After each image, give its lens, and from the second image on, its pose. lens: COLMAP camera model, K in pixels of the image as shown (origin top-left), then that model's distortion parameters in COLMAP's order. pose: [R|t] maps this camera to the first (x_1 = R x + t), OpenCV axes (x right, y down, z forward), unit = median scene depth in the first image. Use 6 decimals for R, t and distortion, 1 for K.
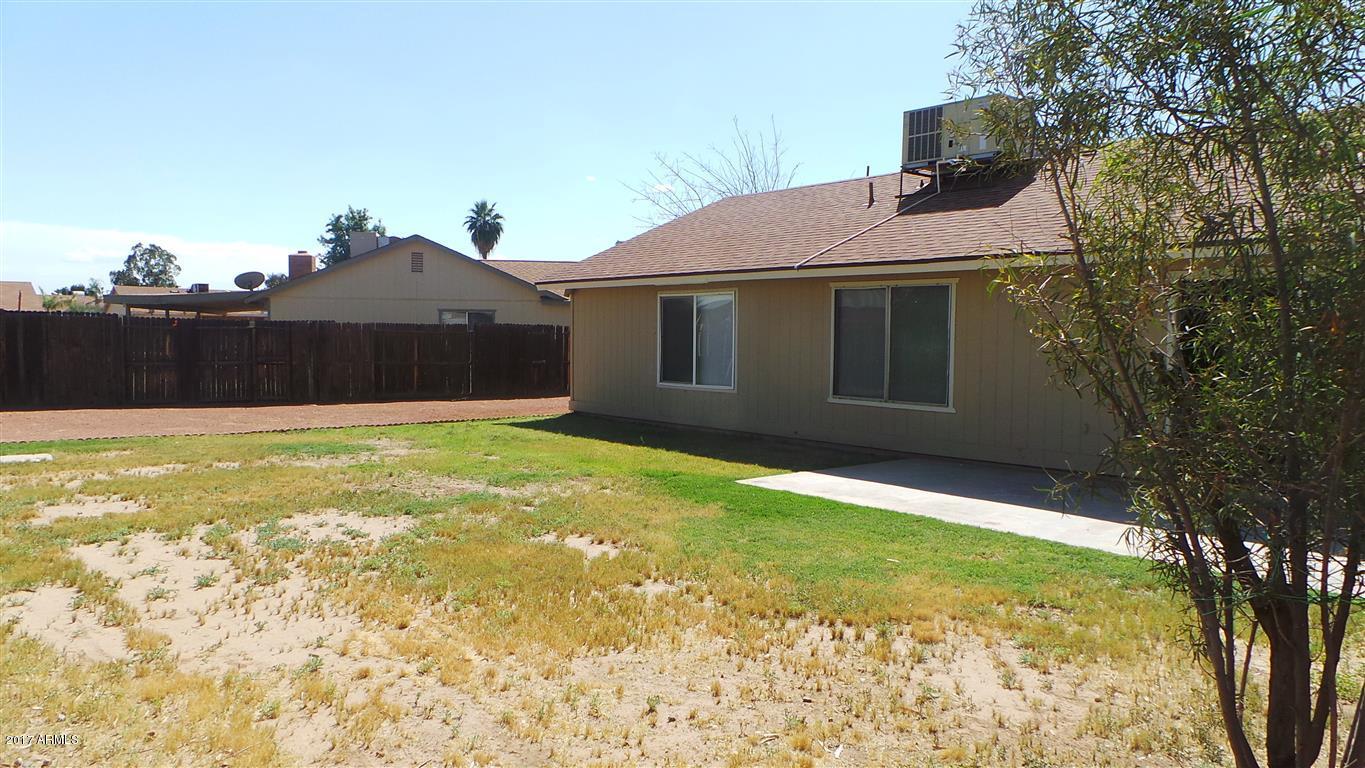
lens RADIAL K [[946.4, 0, 683.9], [0, 946.4, 385.3], [0, 0, 1]] dist [0.006165, 0.002861]
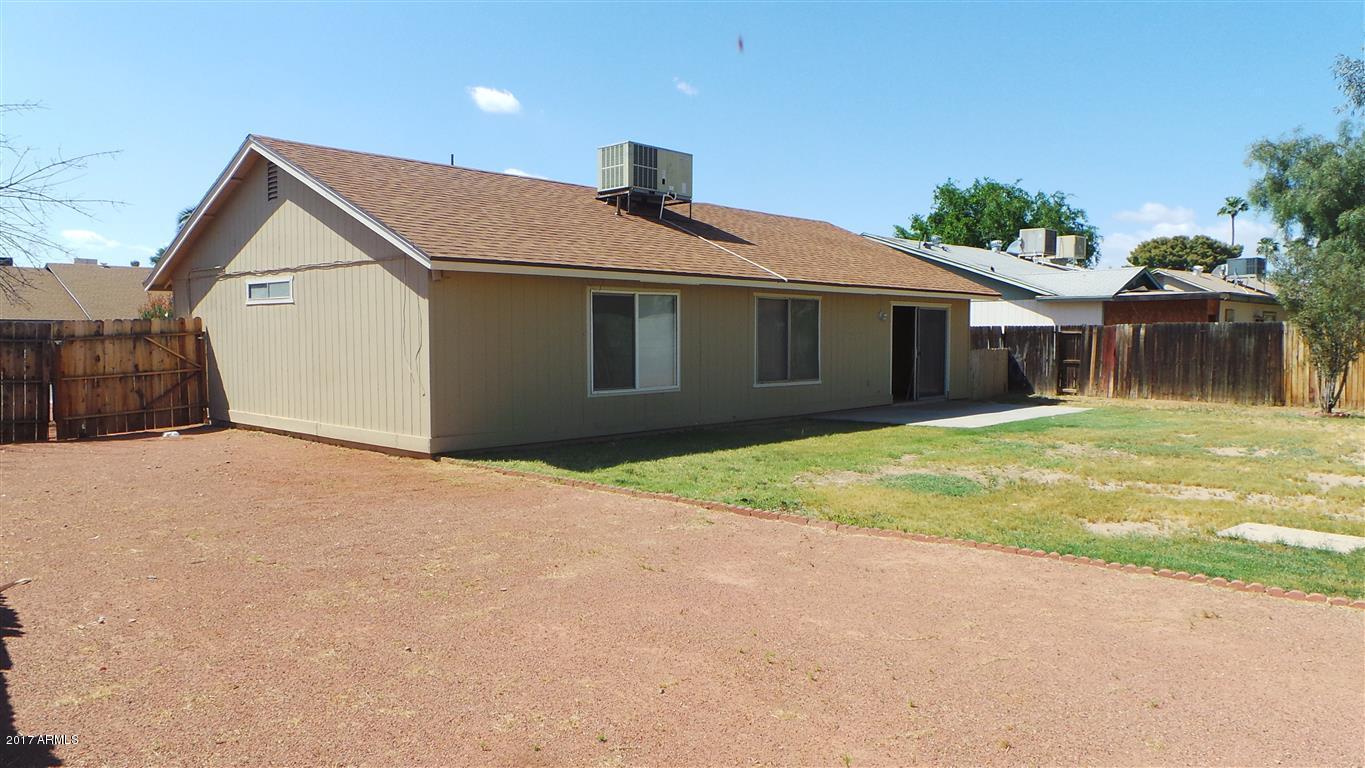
lens RADIAL K [[946.4, 0, 682.4], [0, 946.4, 383.5], [0, 0, 1]] dist [0.006165, 0.002861]
pose [[-0.092780, -0.065537, 0.993527, -1.090451], [0.054243, 0.996017, 0.070767, -0.081857], [-0.994208, 0.060458, -0.088856, 1.214712]]
